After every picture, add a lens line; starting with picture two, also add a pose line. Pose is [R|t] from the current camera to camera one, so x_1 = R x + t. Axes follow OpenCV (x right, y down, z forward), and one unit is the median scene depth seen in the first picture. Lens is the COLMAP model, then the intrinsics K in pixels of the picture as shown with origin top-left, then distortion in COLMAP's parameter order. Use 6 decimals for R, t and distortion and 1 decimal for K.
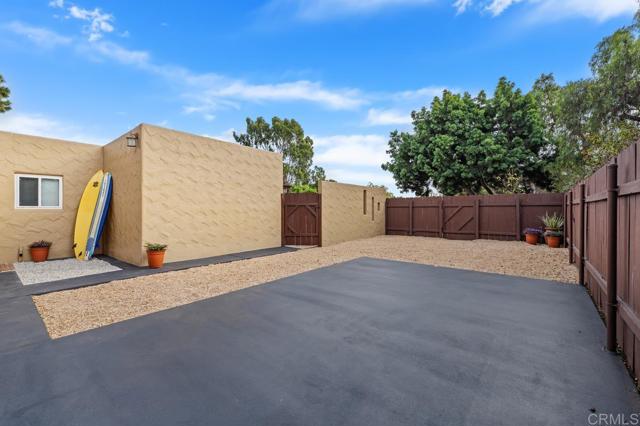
lens RADIAL K [[273.6, 0, 319.9], [0, 273.6, 210.3], [0, 0, 1]] dist [0.002813, 0.000704]
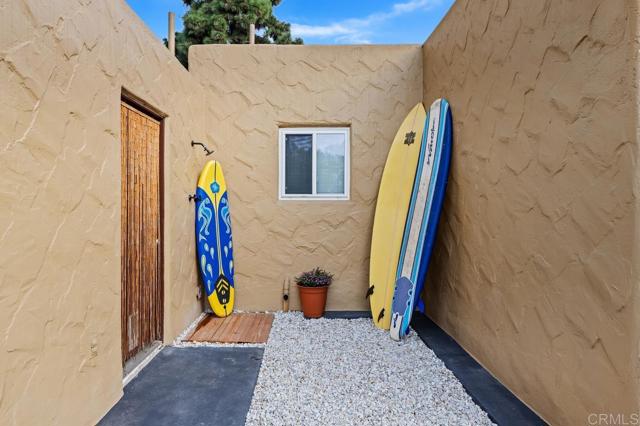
lens RADIAL K [[410.7, 0, 319.5], [0, 410.7, 210.6], [0, 0, 1]] dist [-0.007423, -0.001212]
pose [[0.660403, 0.011133, -0.750829, -0.492131], [-0.000026, 0.999890, 0.014803, 0.002148], [0.750911, -0.009757, 0.660331, 0.546375]]
